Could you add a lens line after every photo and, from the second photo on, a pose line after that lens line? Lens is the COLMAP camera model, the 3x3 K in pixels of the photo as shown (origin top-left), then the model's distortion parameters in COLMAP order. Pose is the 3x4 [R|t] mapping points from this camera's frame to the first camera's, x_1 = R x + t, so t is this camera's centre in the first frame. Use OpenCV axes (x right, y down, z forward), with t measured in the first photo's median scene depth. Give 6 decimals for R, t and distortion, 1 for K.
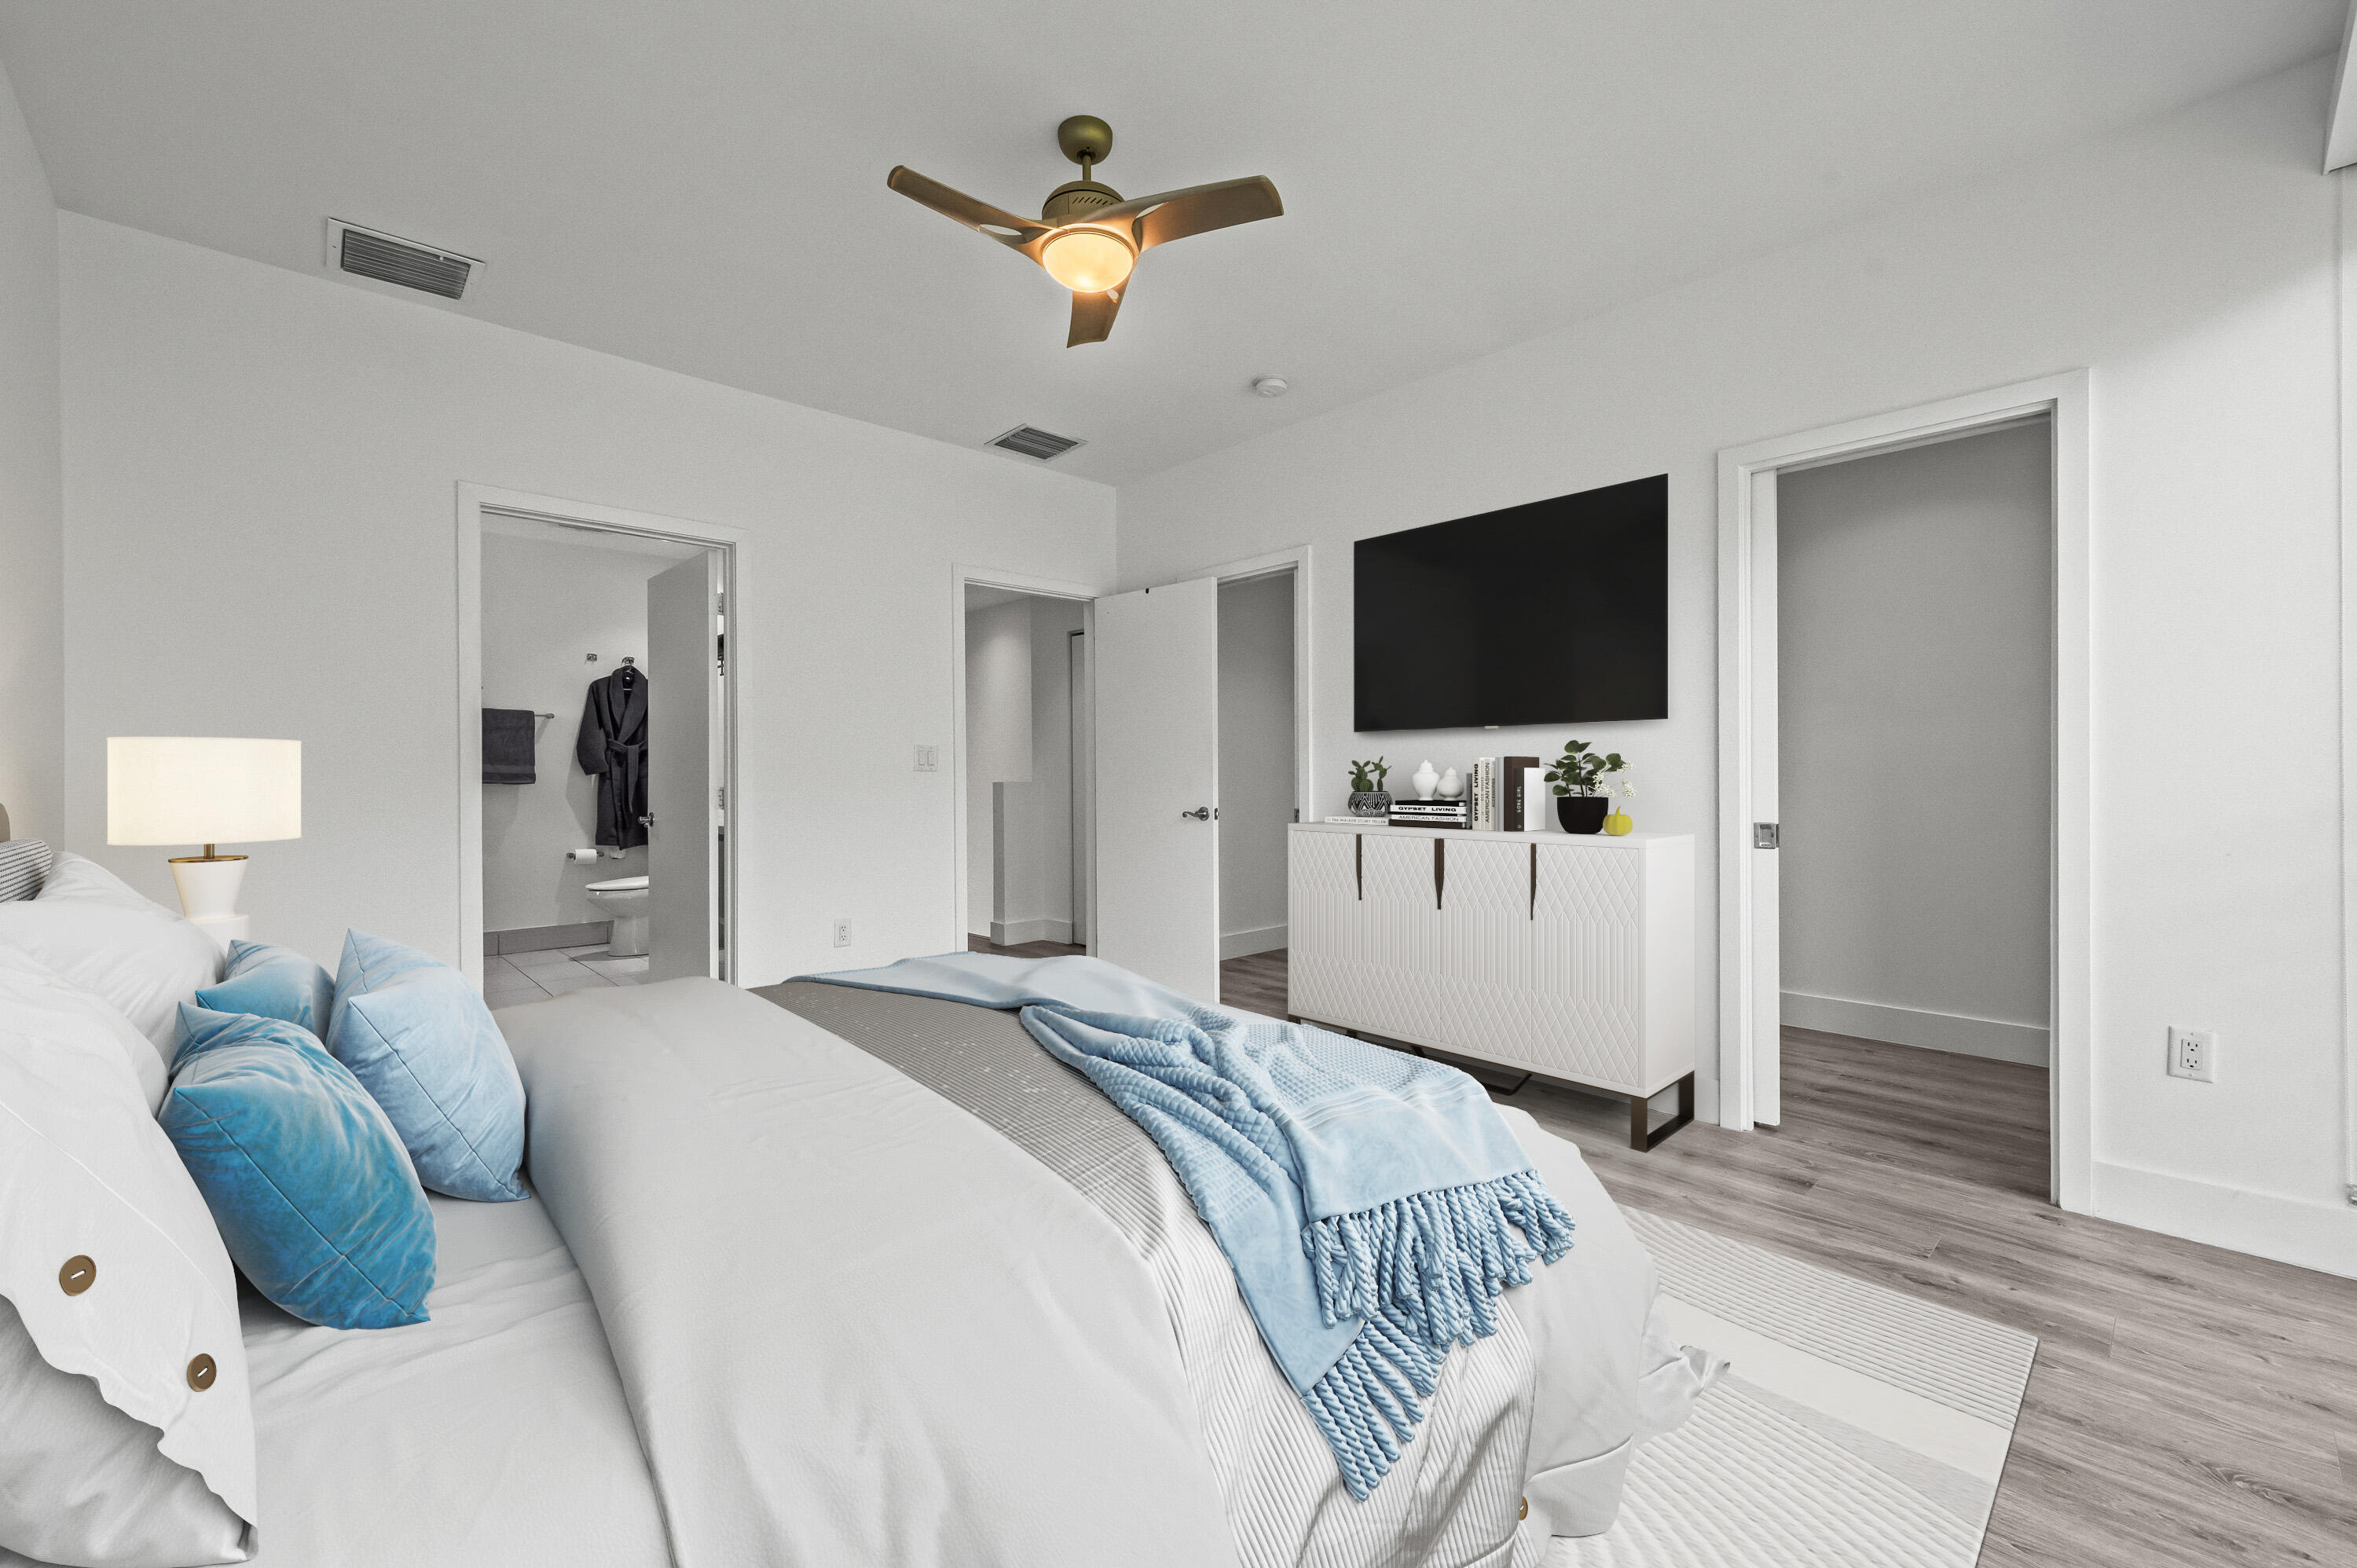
lens RADIAL K [[965.0, 0, 1182.2], [0, 965.0, 773.7], [0, 0, 1]] dist [0.000738, -0.000013]
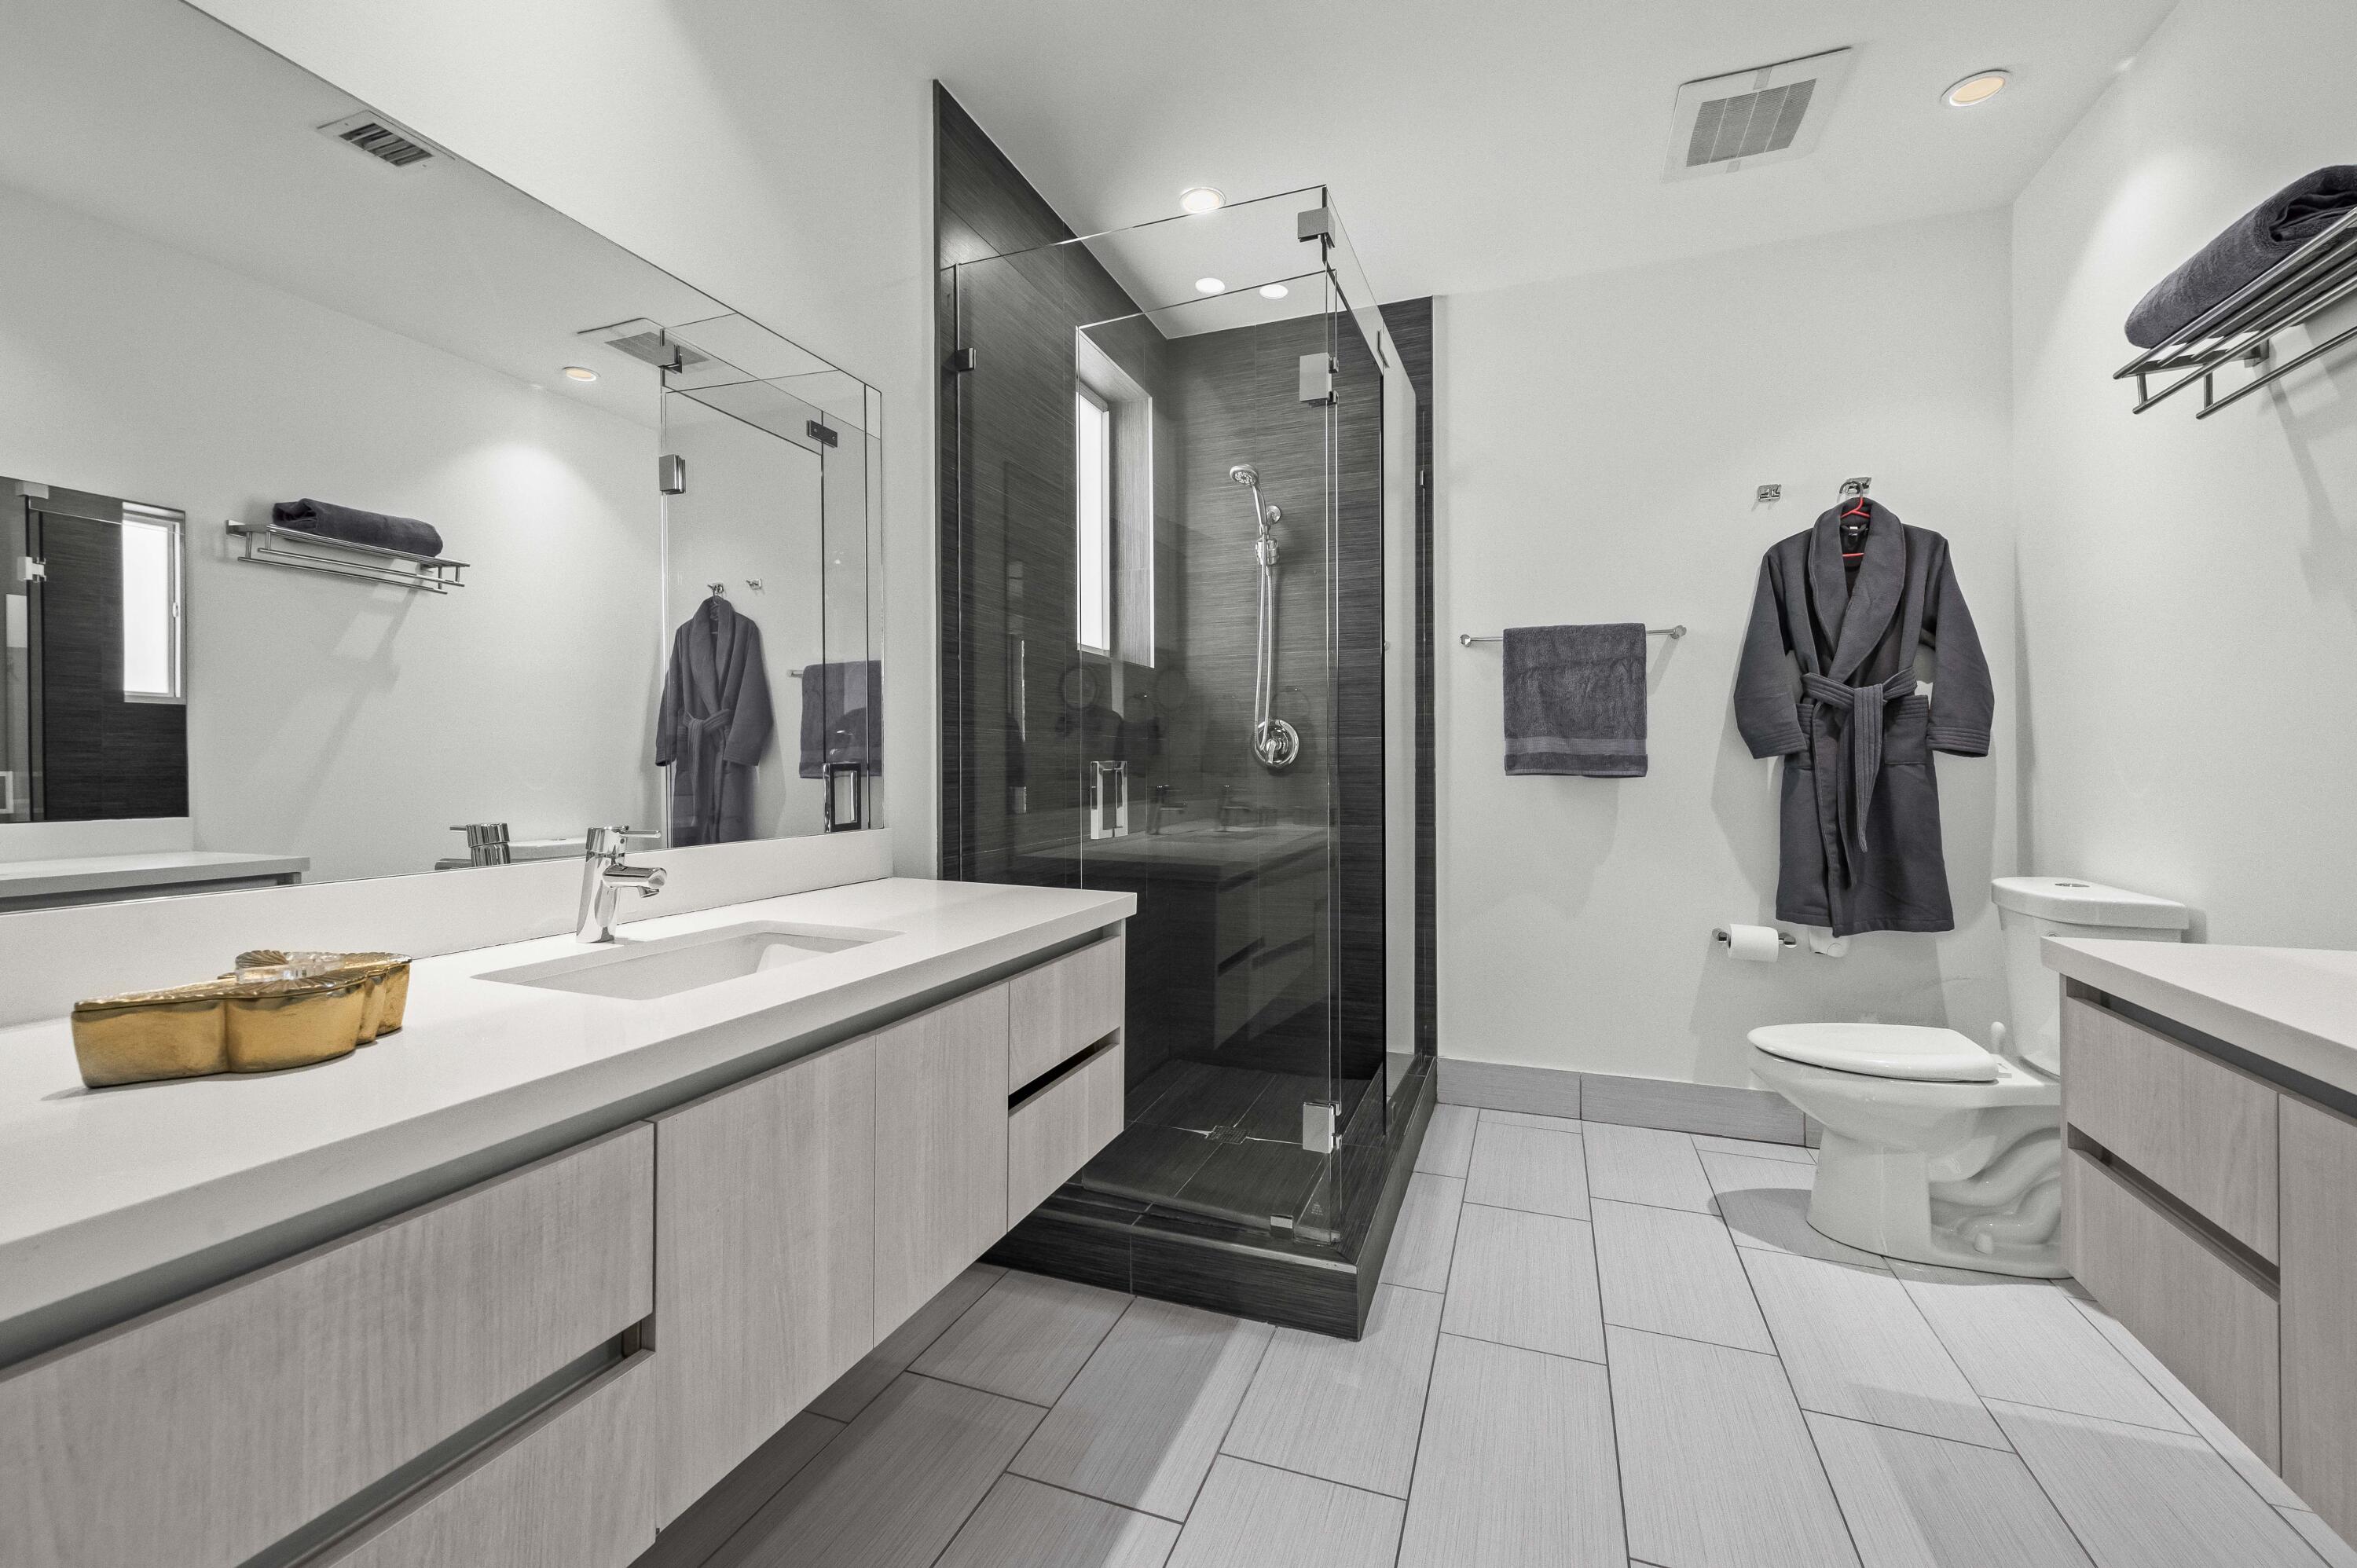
lens RADIAL K [[965.0, 0, 1182.2], [0, 965.0, 773.7], [0, 0, 1]] dist [0.000738, -0.000013]
pose [[0.449652, 0.009030, -0.893158, -0.335797], [0.006956, 0.999883, 0.013611, 0.000461], [0.893177, -0.012333, 0.449536, 0.559232]]
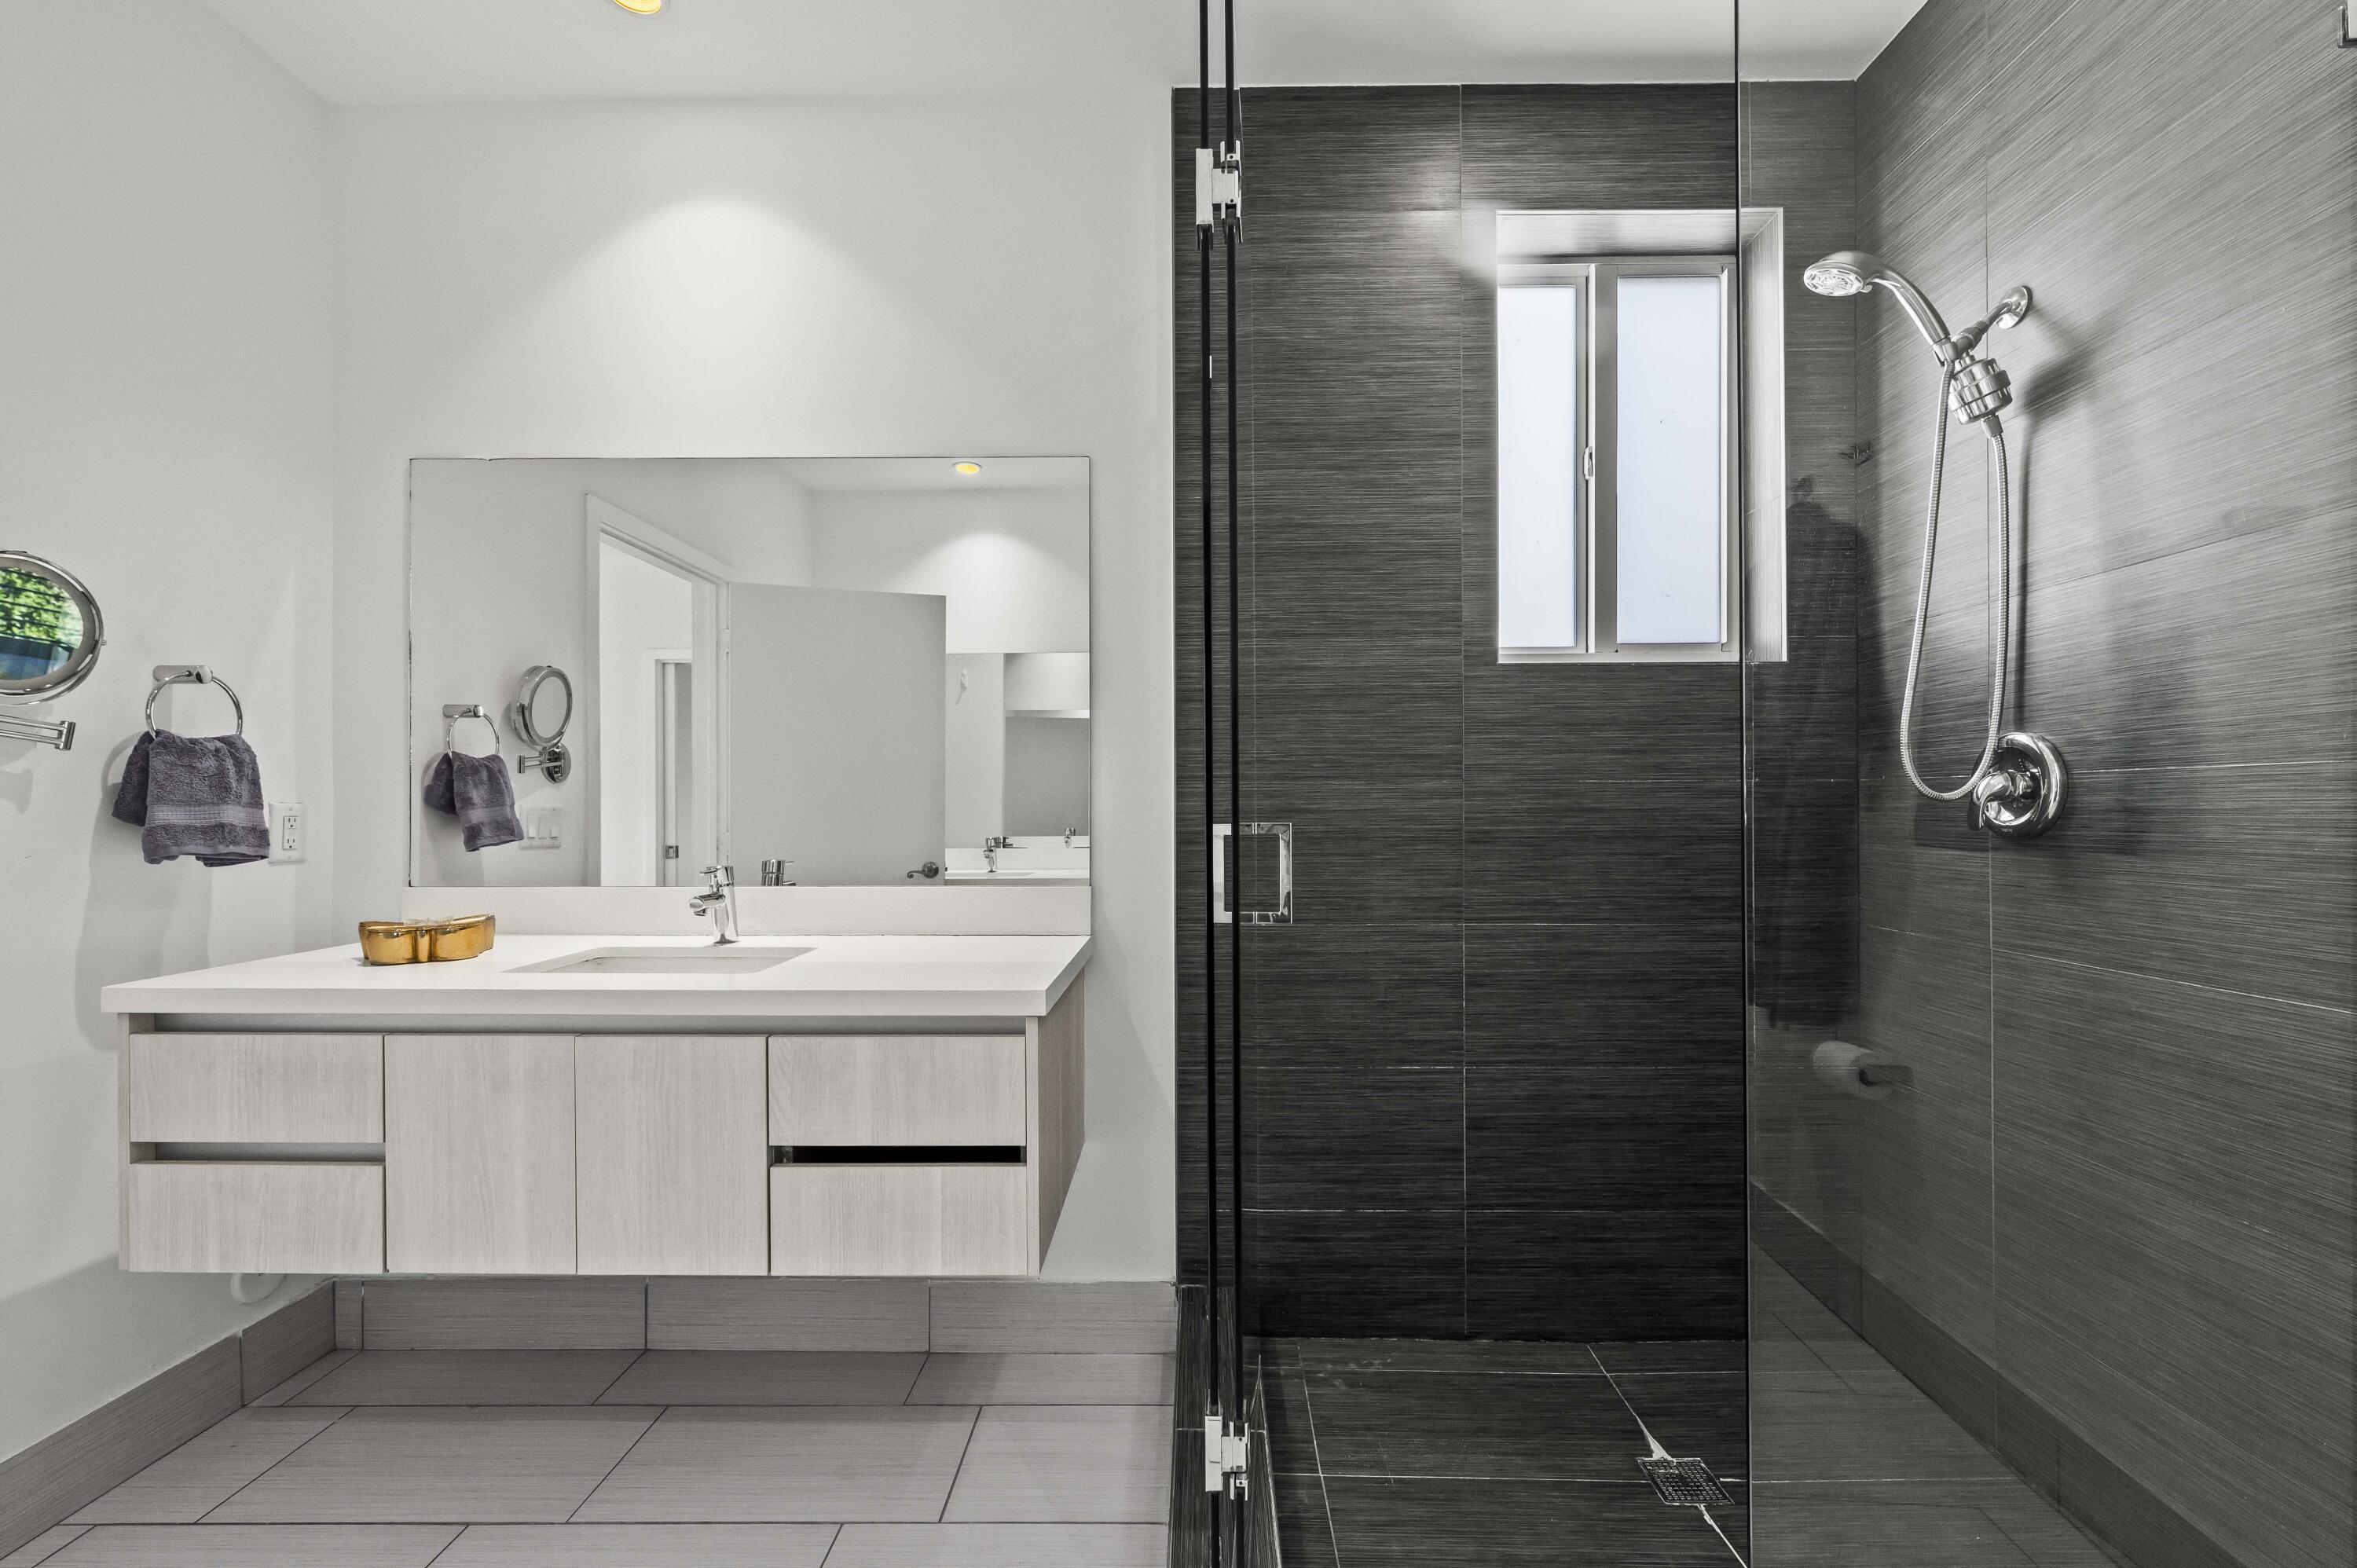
lens RADIAL K [[953.5, 0, 1185.2], [0, 953.5, 818.9], [0, 0, 1]] dist [0.001204, 0.000005]
pose [[-0.681982, 0.005973, -0.731344, -0.626129], [0.006955, 0.999974, 0.001681, -0.002596], [0.731336, -0.003940, -0.682006, 1.288228]]
